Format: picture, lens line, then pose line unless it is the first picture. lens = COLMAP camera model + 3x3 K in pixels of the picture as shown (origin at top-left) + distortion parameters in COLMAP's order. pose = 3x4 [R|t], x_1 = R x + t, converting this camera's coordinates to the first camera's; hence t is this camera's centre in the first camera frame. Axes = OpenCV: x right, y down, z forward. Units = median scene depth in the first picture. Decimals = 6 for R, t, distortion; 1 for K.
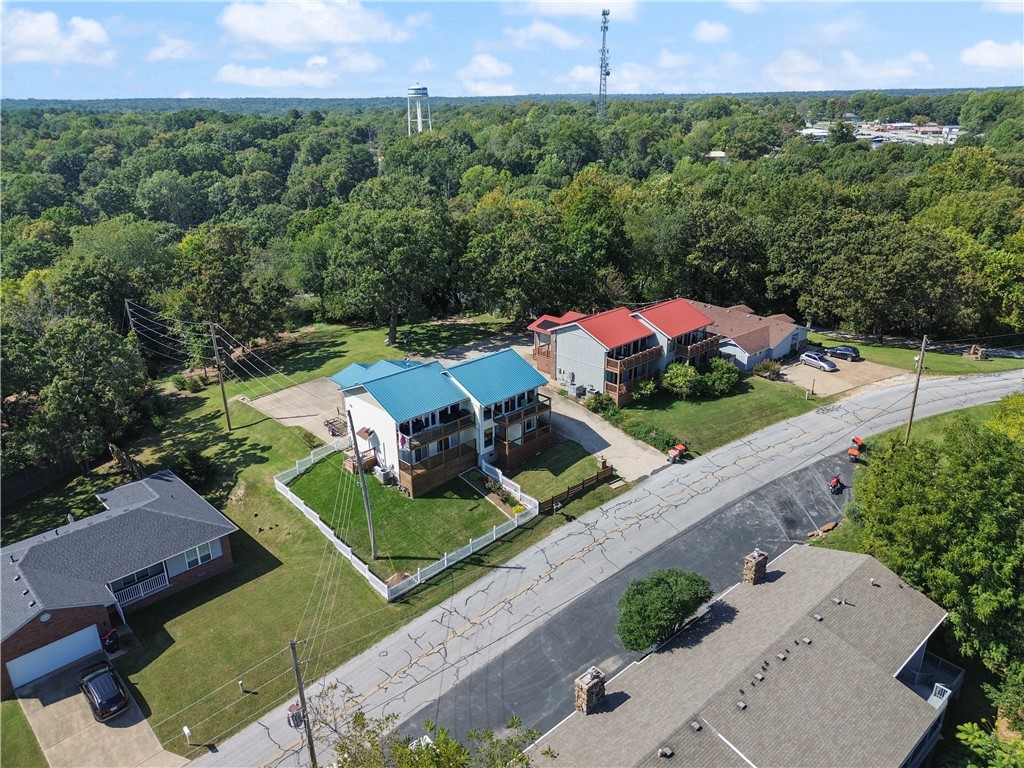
lens RADIAL K [[716.3, 0, 509.6], [0, 716.3, 384.1], [0, 0, 1]] dist [0.008904, -0.000639]
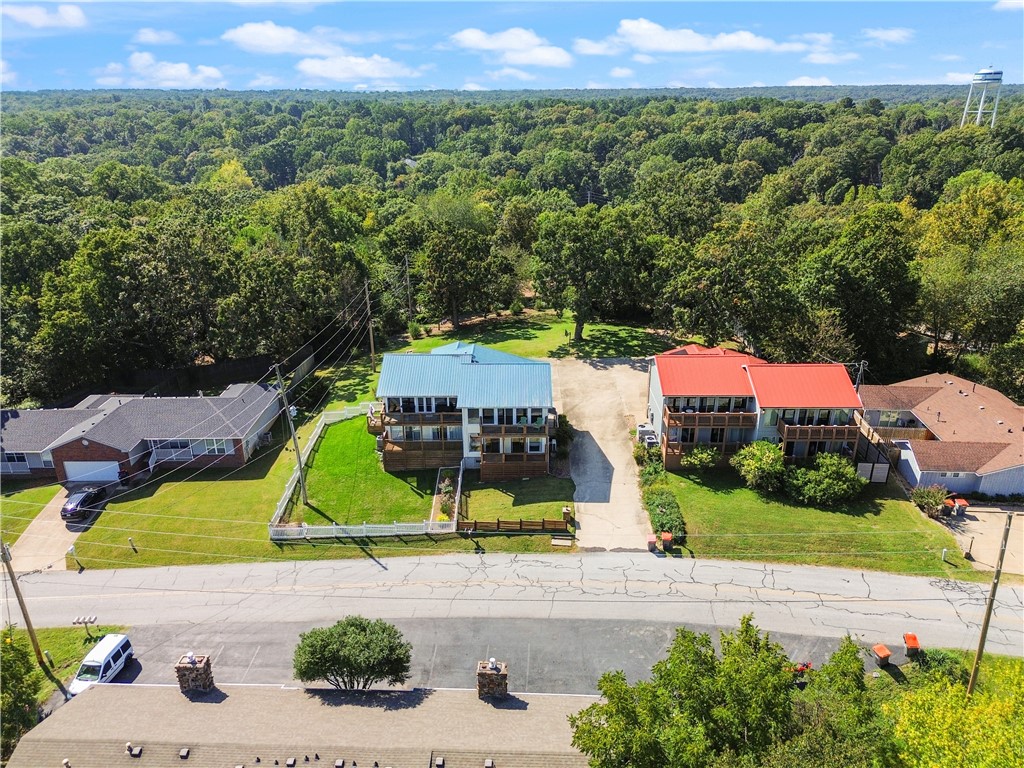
lens RADIAL K [[716.3, 0, 508.3], [0, 716.3, 384.5], [0, 0, 1]] dist [0.008904, -0.000639]
pose [[0.718492, 0.268063, -0.641804, 0.588645], [-0.258003, 0.959633, 0.111979, -0.117358], [0.645913, 0.085131, 0.758649, 0.286596]]
